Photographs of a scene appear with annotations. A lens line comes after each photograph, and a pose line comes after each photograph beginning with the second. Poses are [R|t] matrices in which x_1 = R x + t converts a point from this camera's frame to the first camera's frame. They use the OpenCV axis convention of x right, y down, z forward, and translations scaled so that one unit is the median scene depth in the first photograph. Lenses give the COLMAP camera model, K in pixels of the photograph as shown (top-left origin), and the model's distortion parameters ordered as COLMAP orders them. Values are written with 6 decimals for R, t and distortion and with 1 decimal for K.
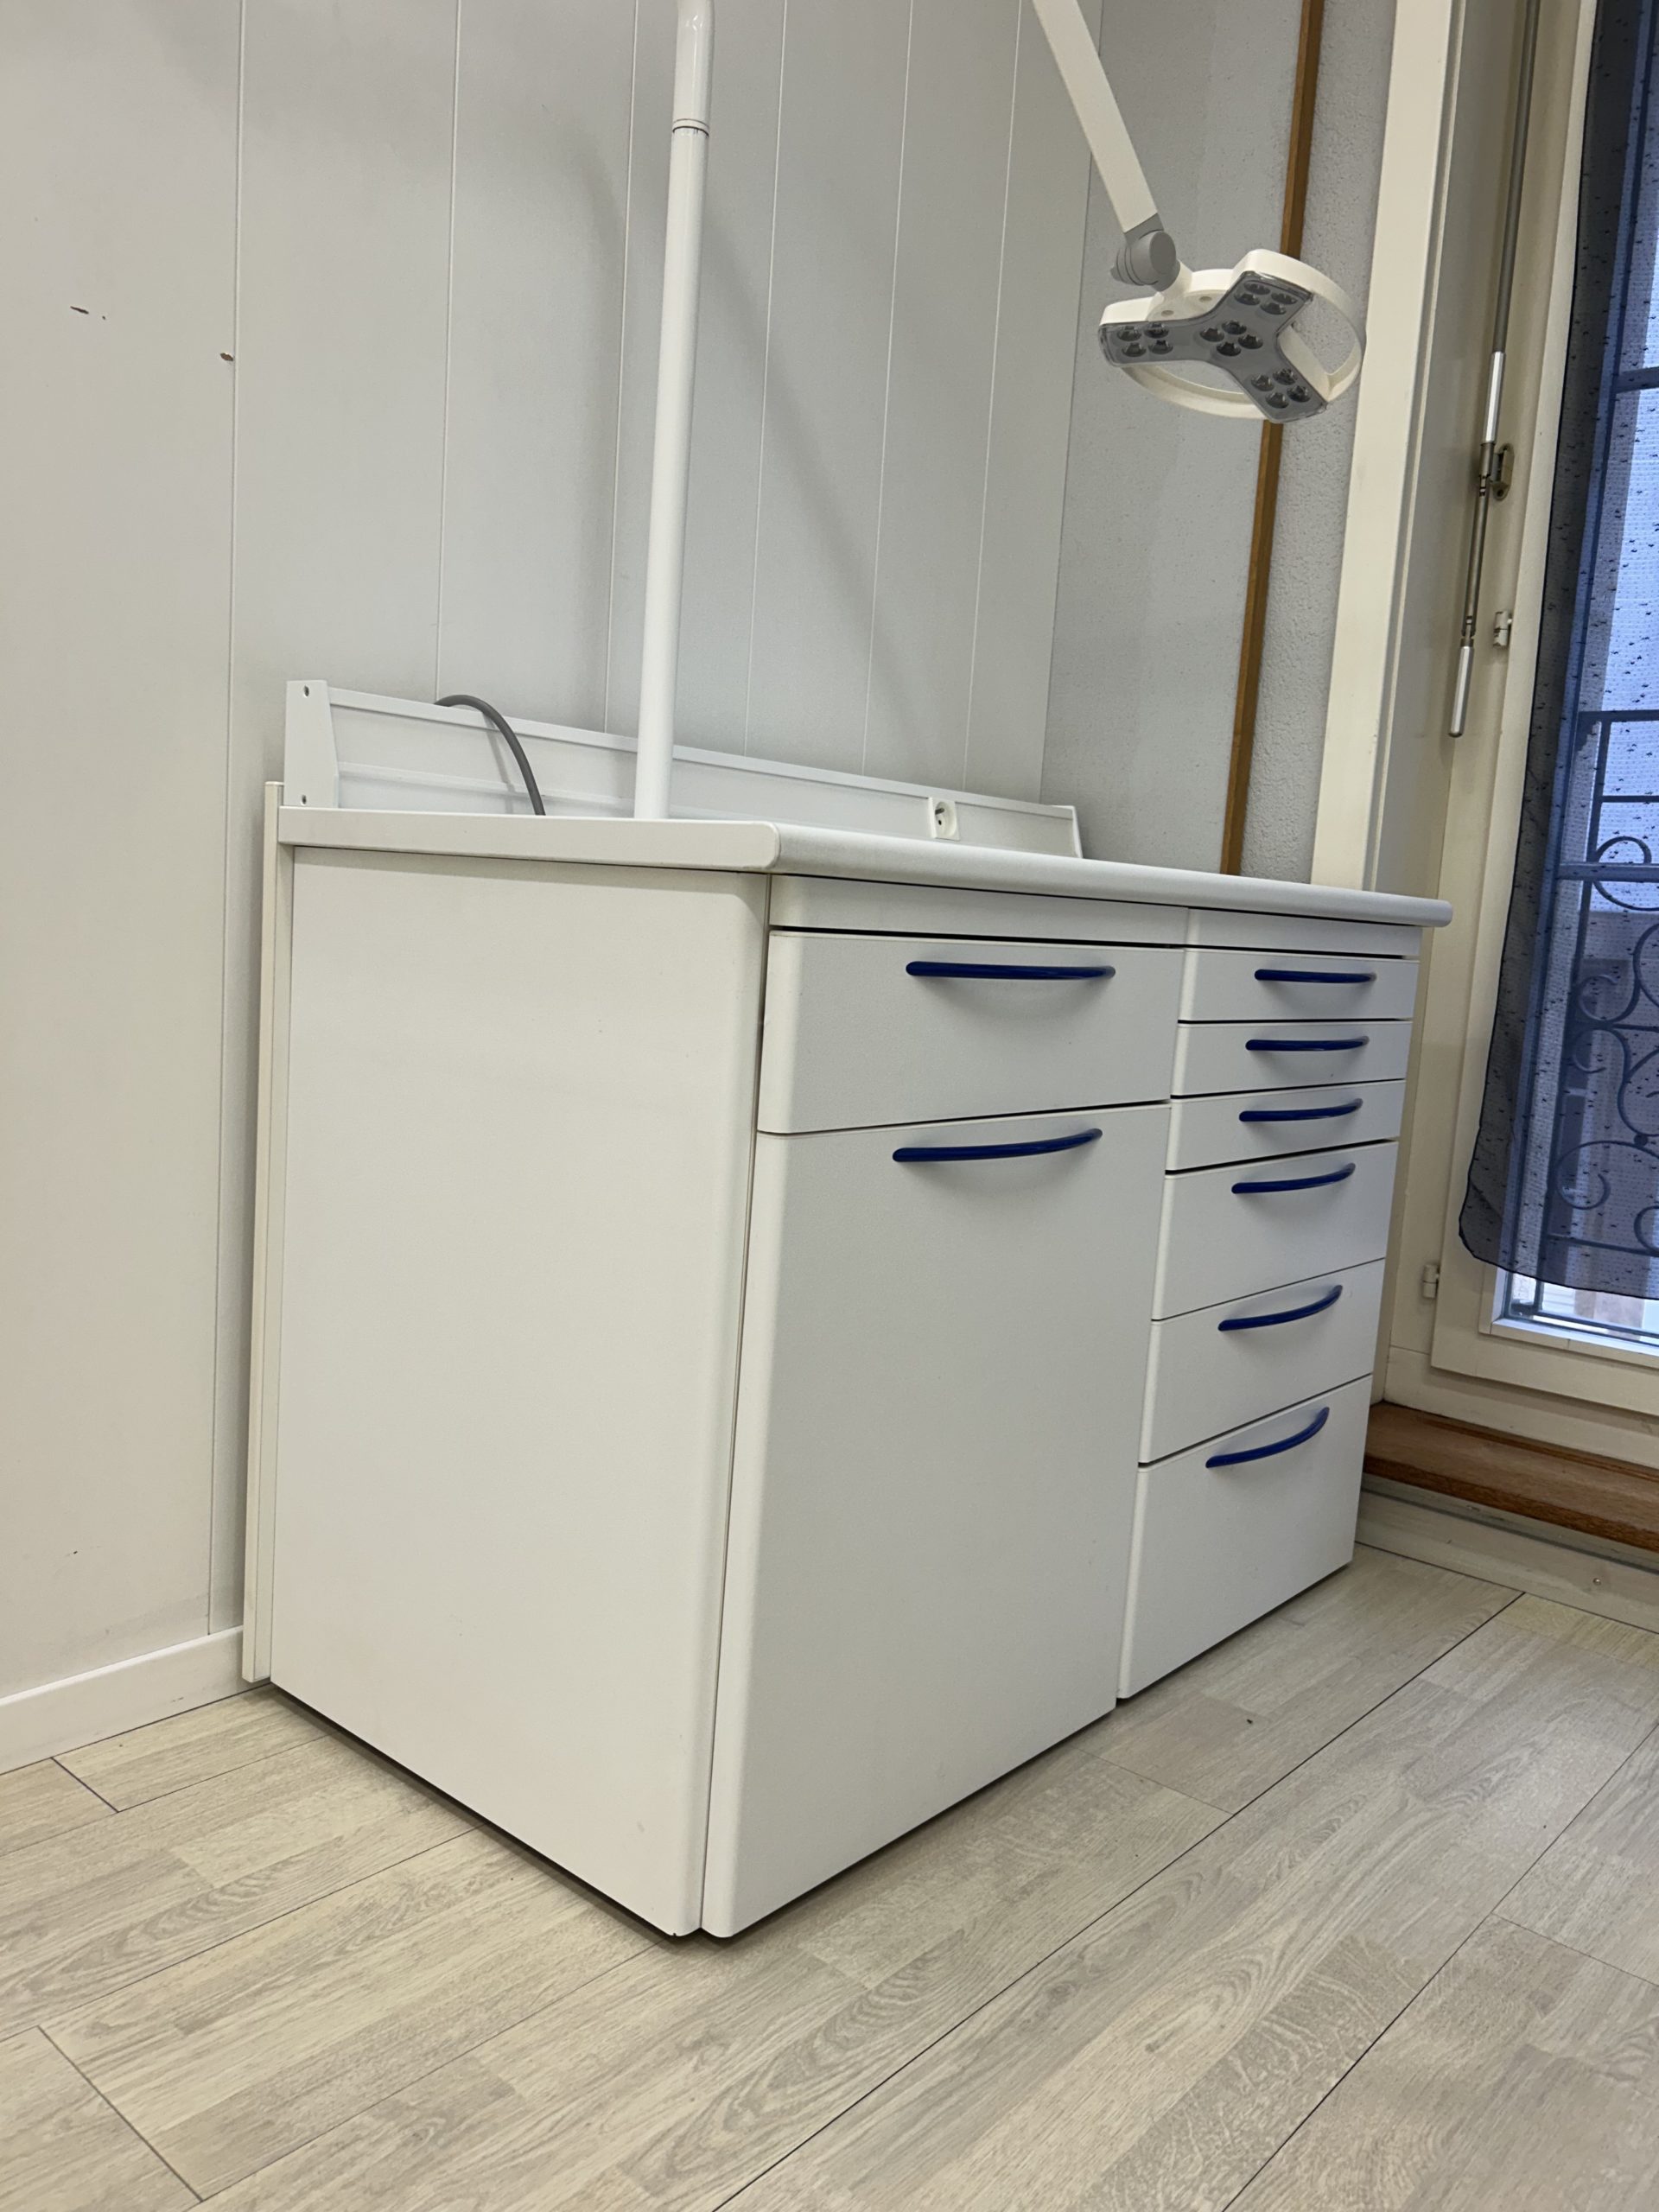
lens RADIAL K [[1707.7, 0, 829.5], [0, 1707.7, 1106.0], [0, 0, 1]] dist [0.077232, -0.081559]
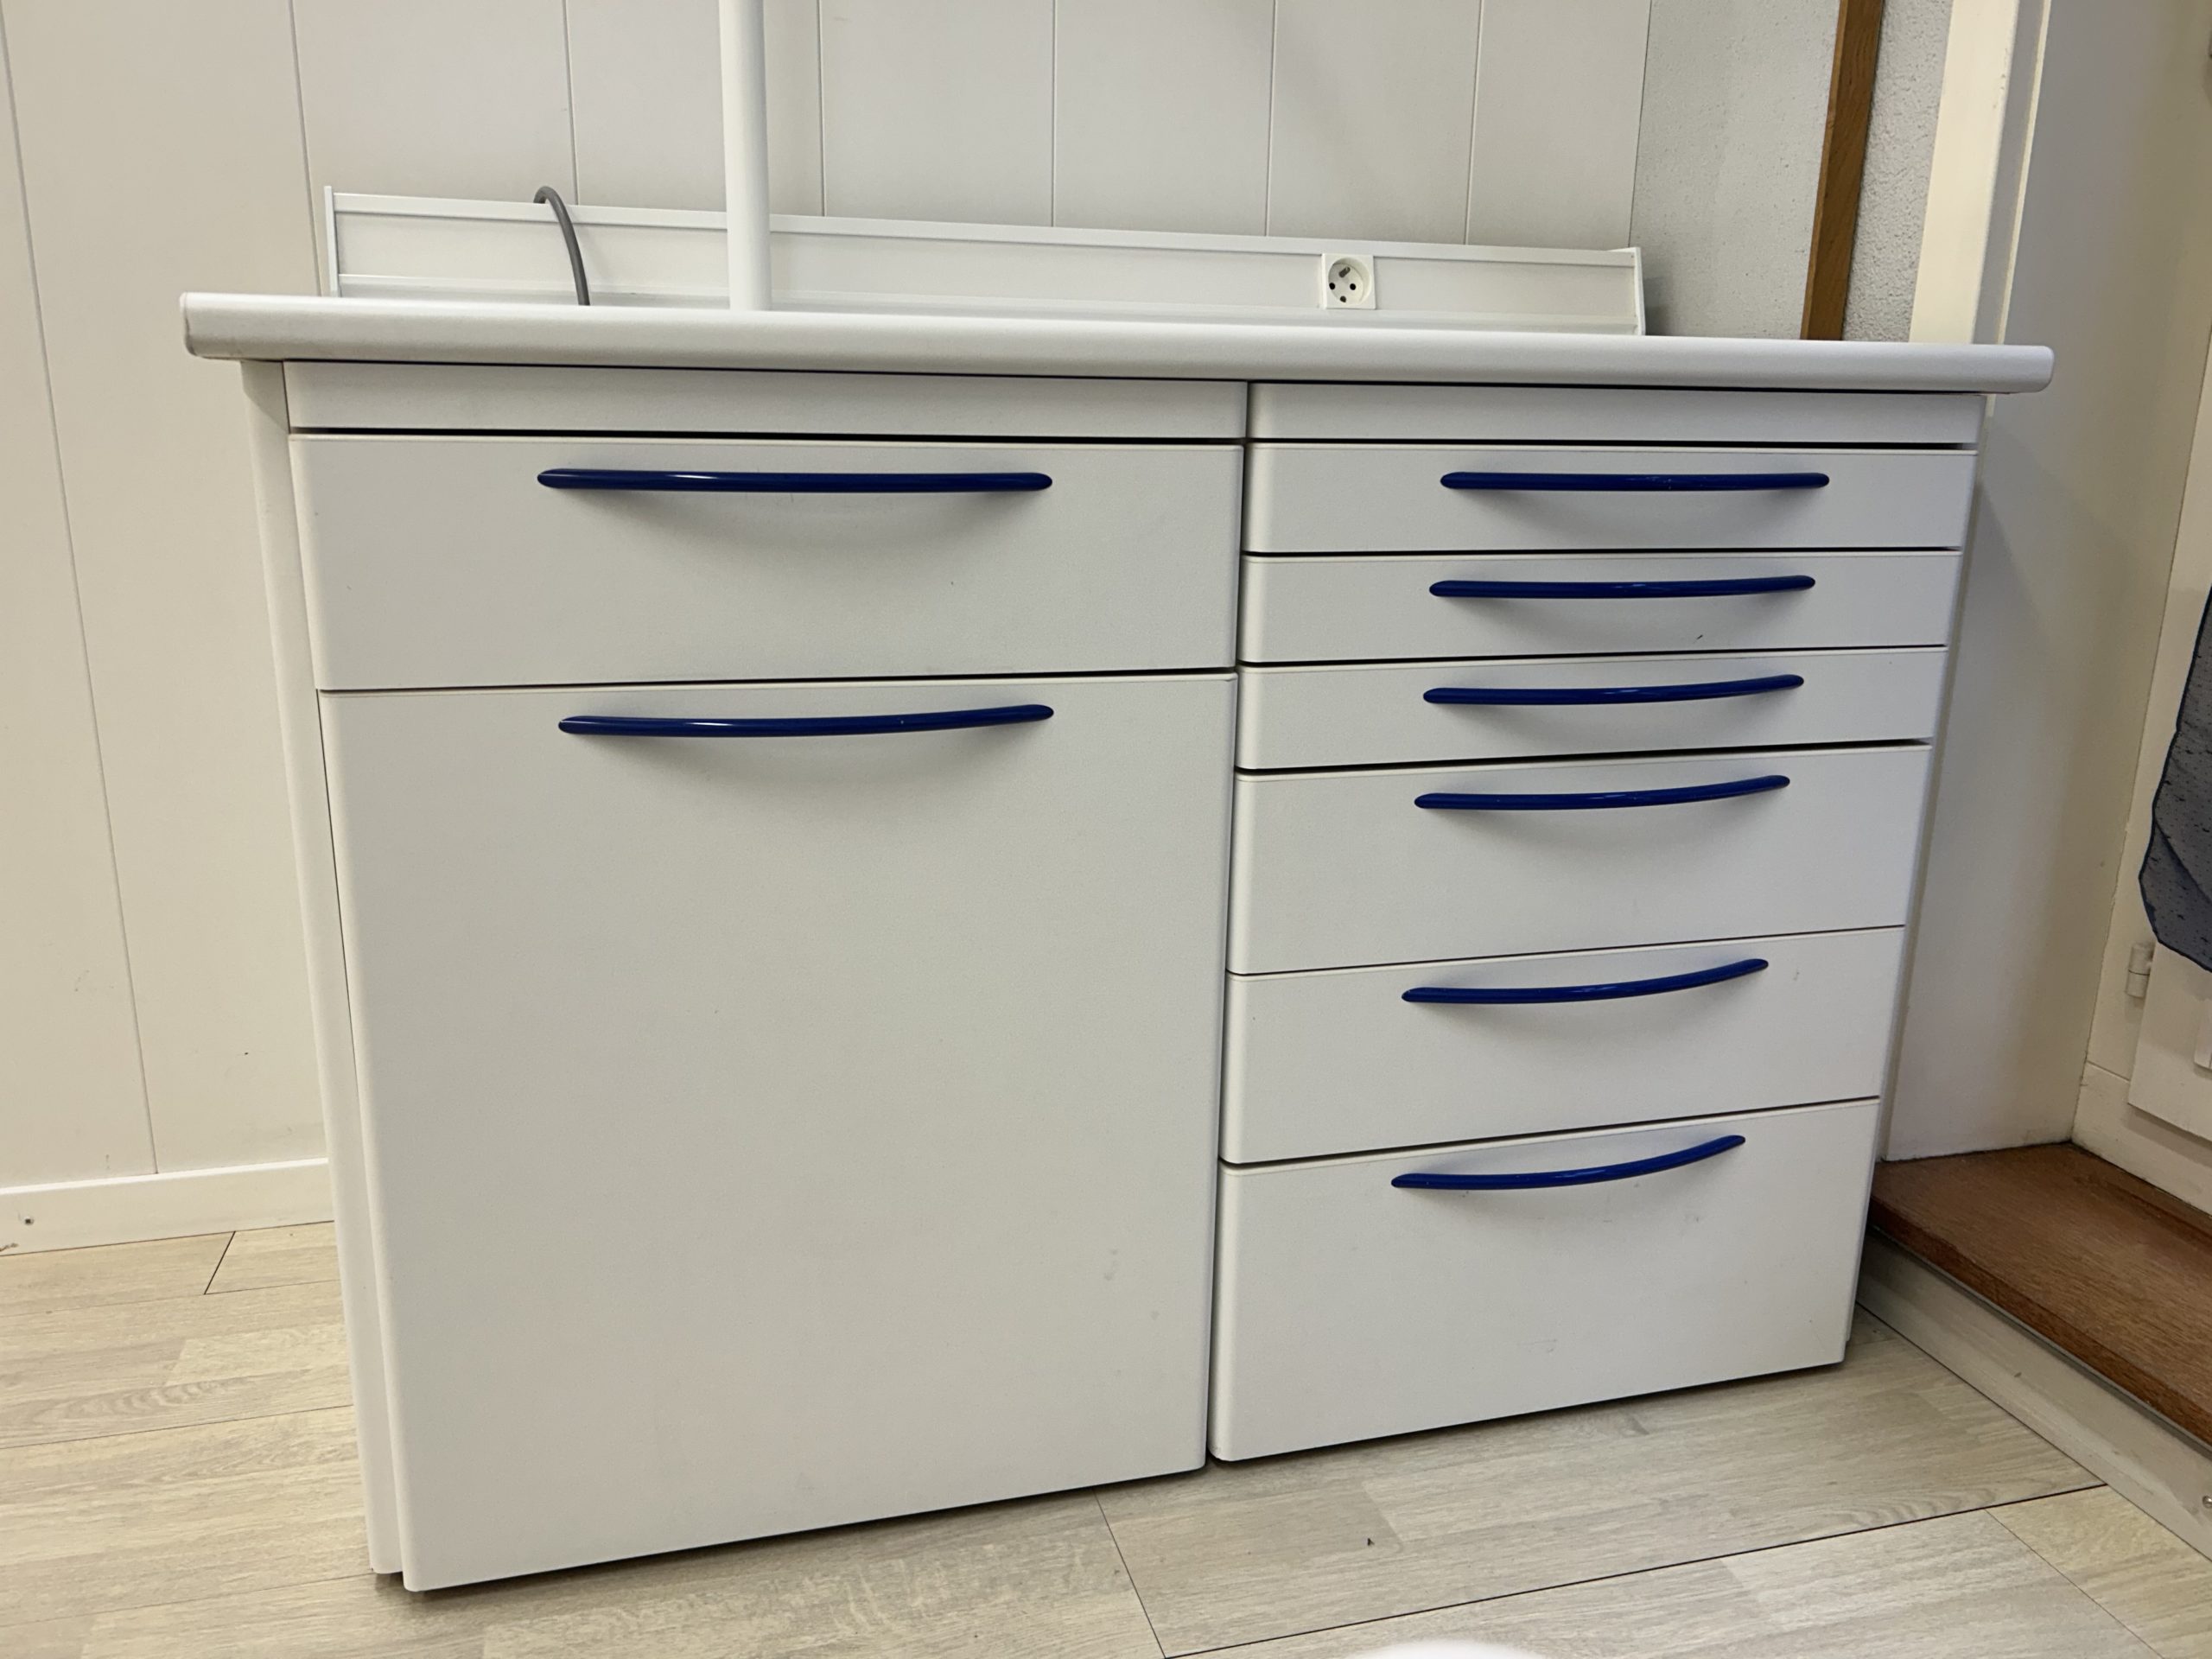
lens RADIAL K [[1707.7, 0, 1106.0], [0, 1707.7, 829.5], [0, 0, 1]] dist [0.077232, -0.081559]
pose [[0.827493, 0.085108, -0.554988, 0.510116], [-0.027365, 0.993384, 0.111536, -0.013048], [0.560808, -0.077108, 0.824347, 0.361454]]
